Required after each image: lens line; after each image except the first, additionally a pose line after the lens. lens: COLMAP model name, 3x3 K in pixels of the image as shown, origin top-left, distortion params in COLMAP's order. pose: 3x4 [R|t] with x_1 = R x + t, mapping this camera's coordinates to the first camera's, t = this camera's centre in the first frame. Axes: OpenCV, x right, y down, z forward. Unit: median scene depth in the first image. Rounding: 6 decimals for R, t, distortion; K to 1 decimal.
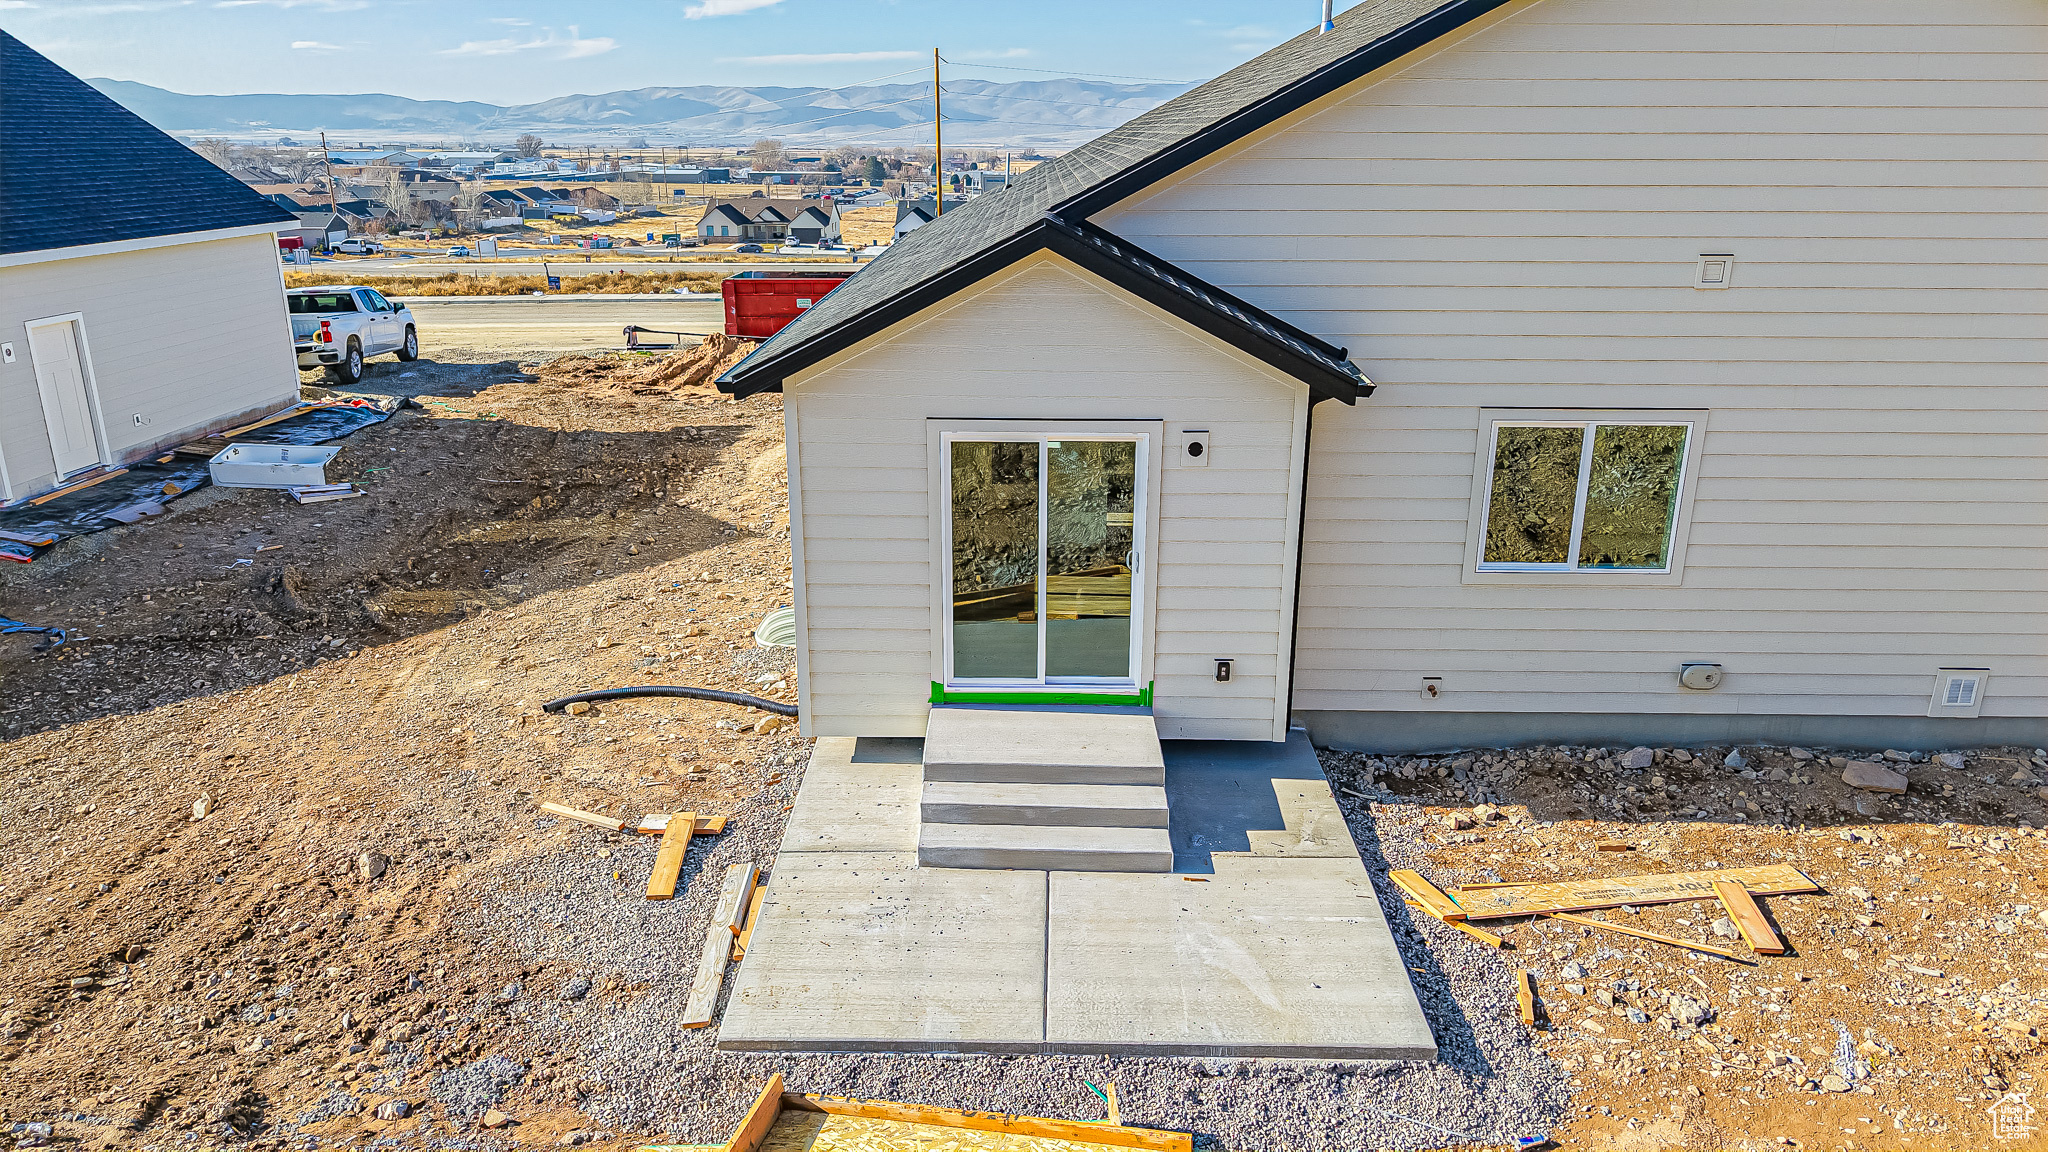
lens RADIAL K [[1363.7, 0, 1019.5], [0, 1363.7, 556.7], [0, 0, 1]] dist [0.033837, -0.041938]
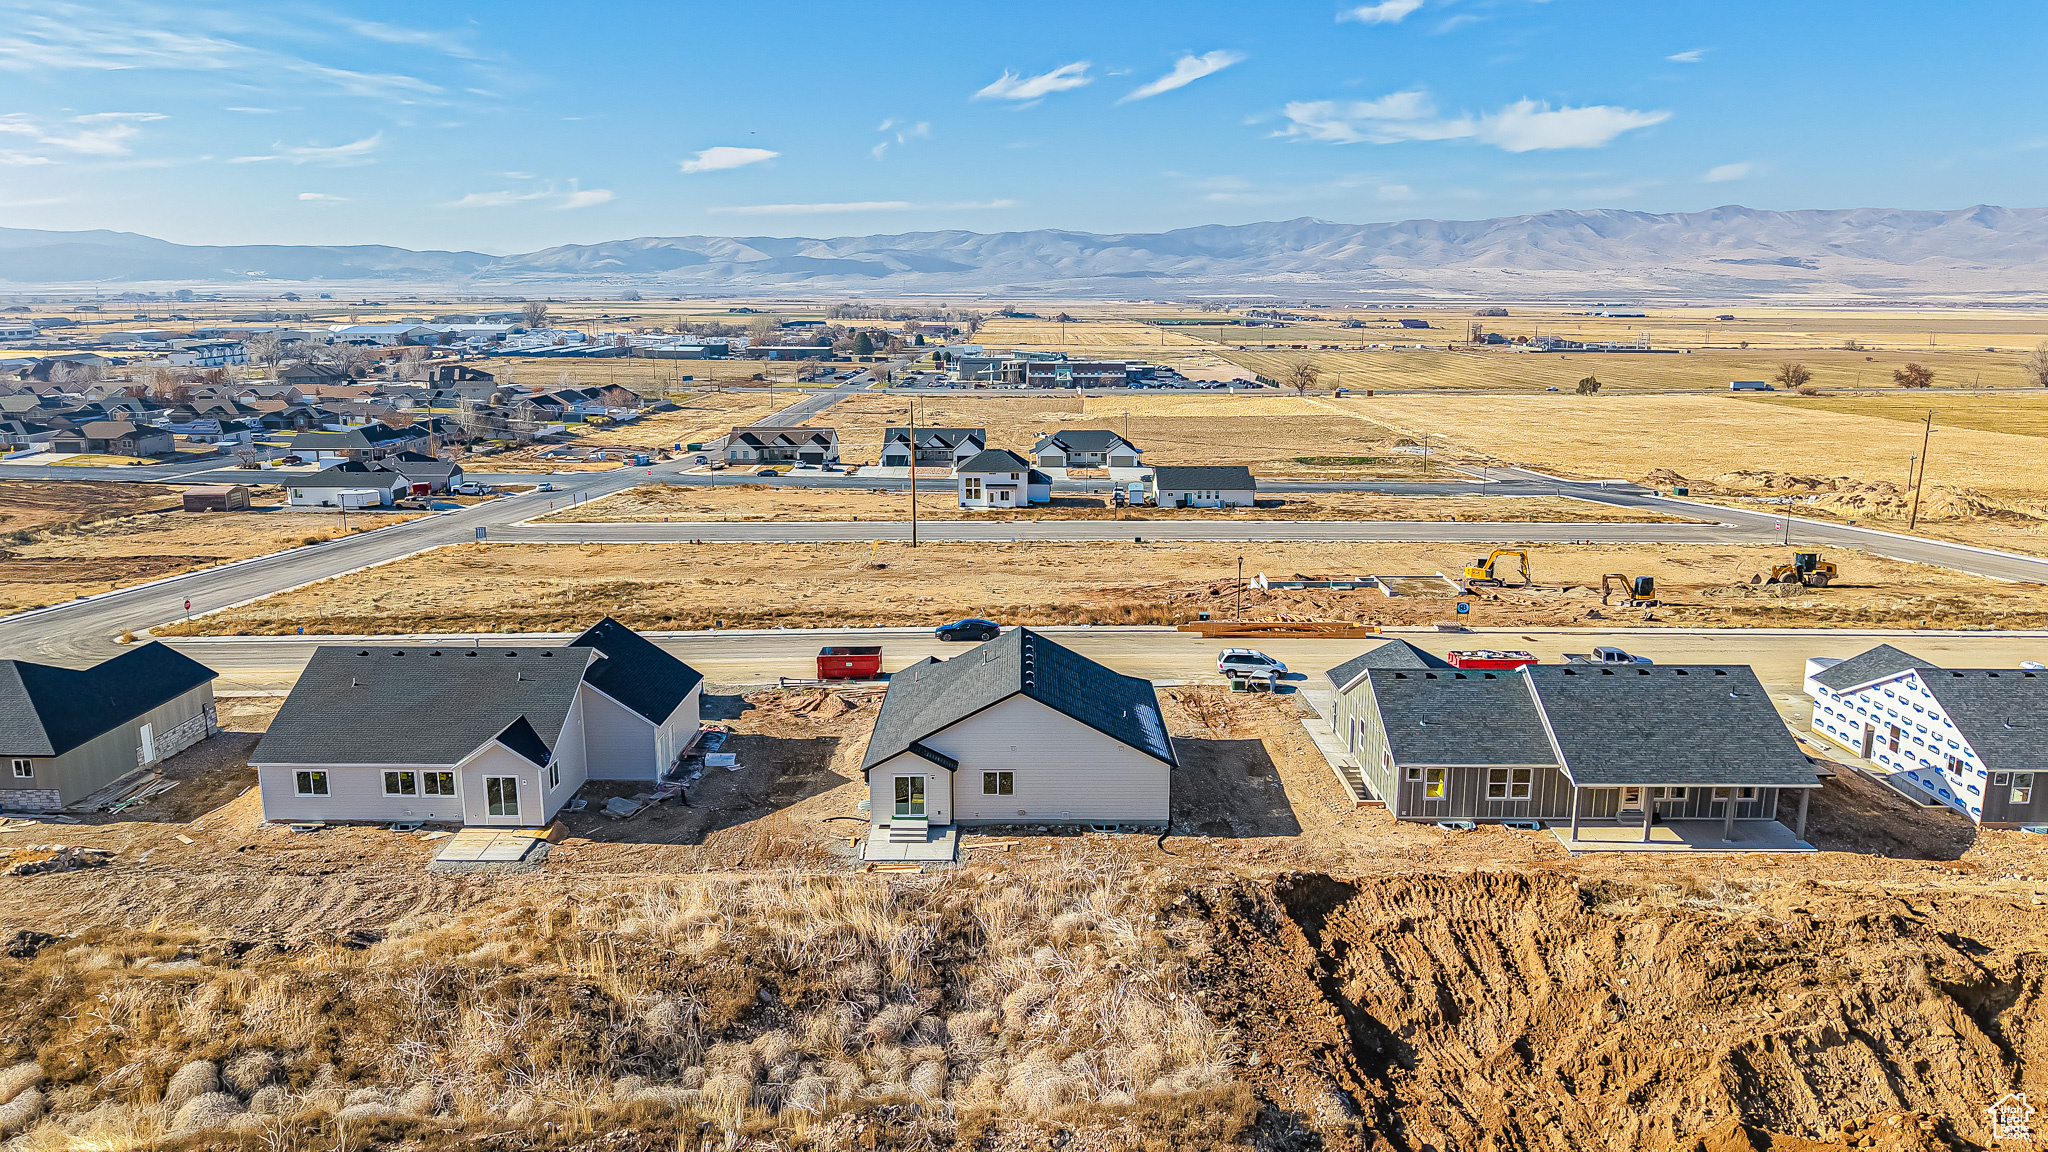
lens RADIAL K [[1363.7, 0, 1028.6], [0, 1363.7, 528.6], [0, 0, 1]] dist [0.033837, -0.041938]
pose [[0.999818, -0.004842, 0.018473, 0.426420], [0.007033, 0.992697, -0.120433, -0.426785], [-0.017755, 0.120541, 0.992550, -5.064797]]
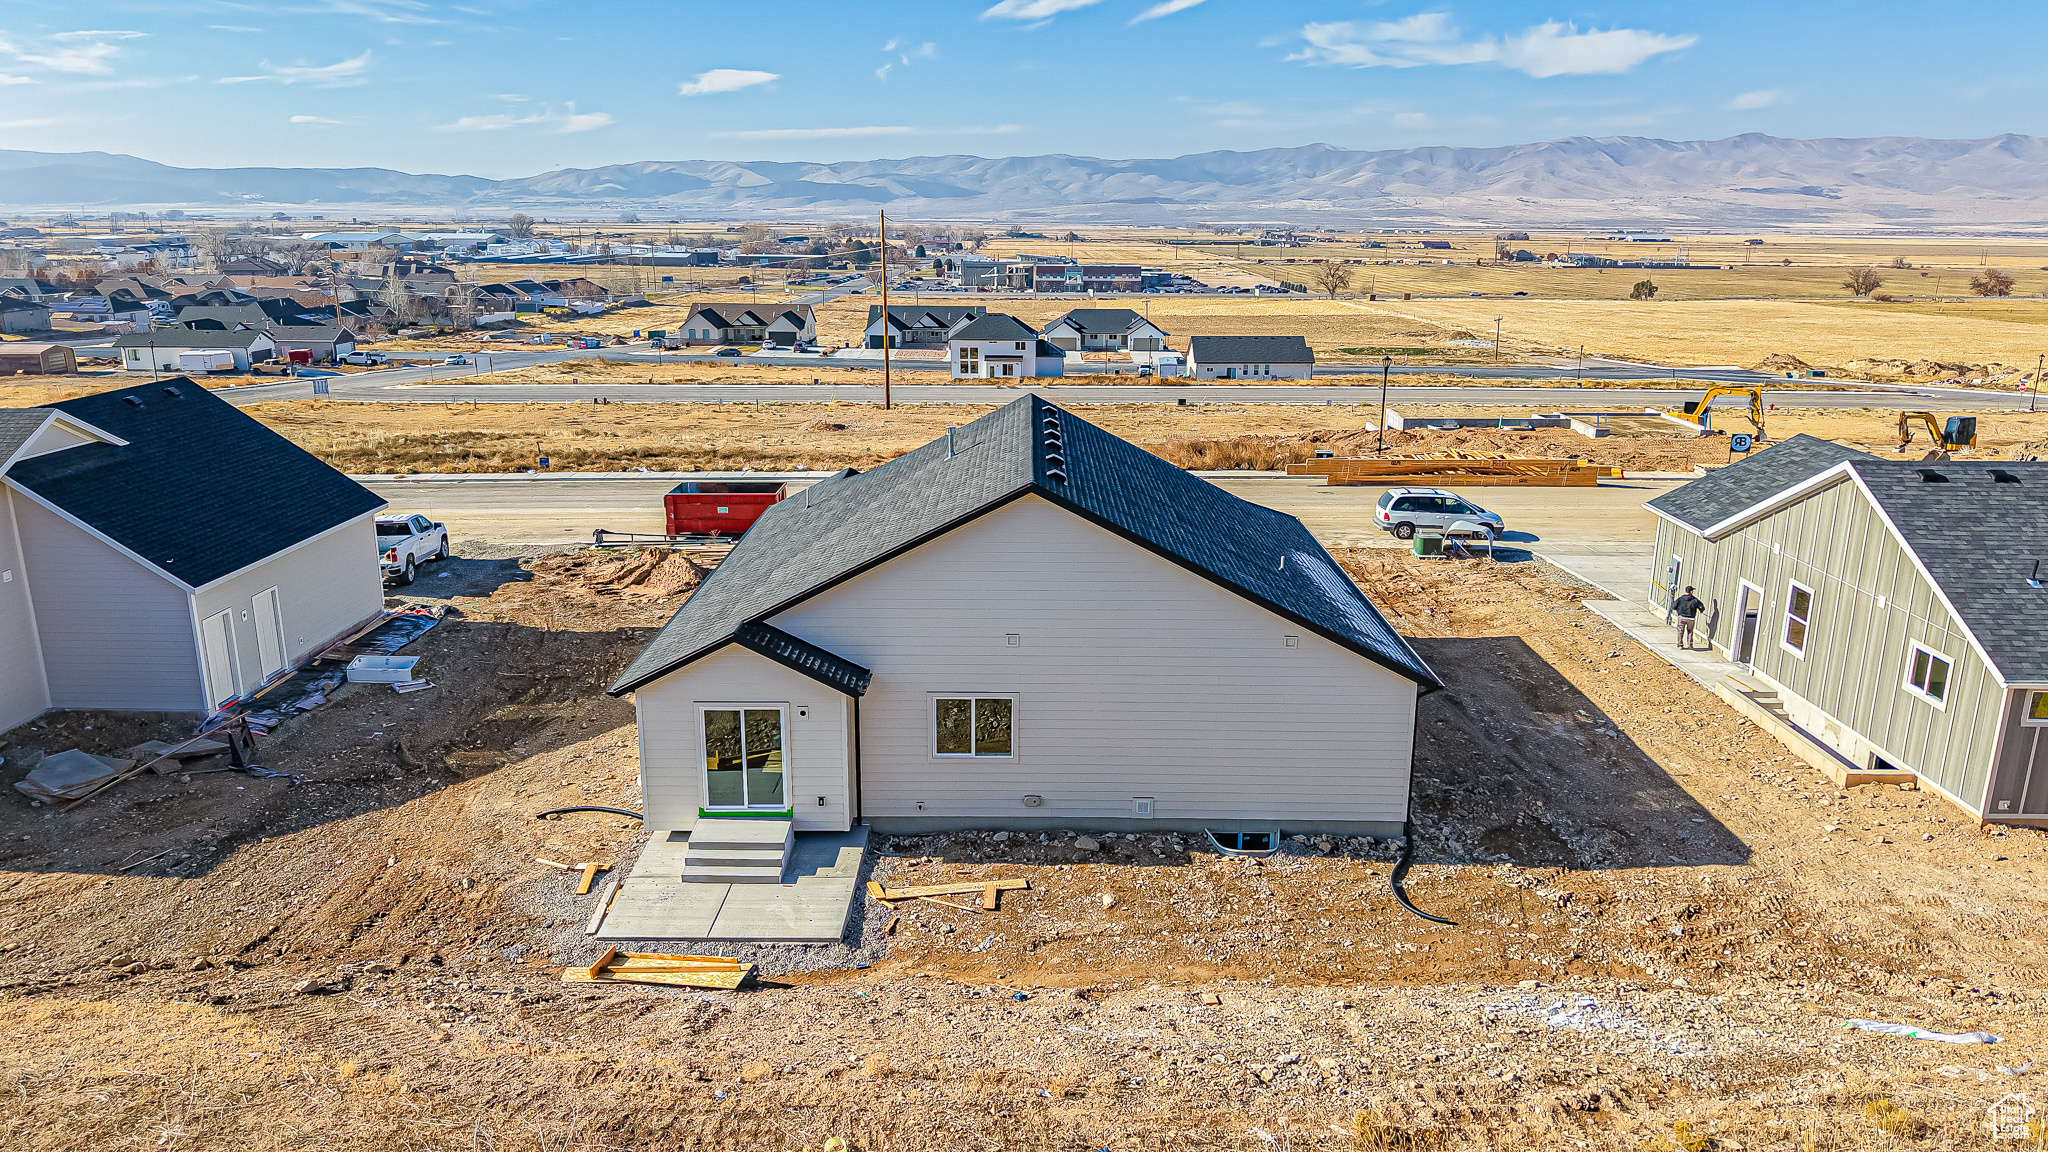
lens RADIAL K [[1363.7, 0, 1025.1], [0, 1363.7, 566.1], [0, 0, 1]] dist [0.033837, -0.041938]
pose [[0.999927, -0.001078, 0.012007, 0.459129], [0.001601, 0.999044, -0.043681, -0.215906], [-0.011948, 0.043698, 0.998973, -1.367066]]
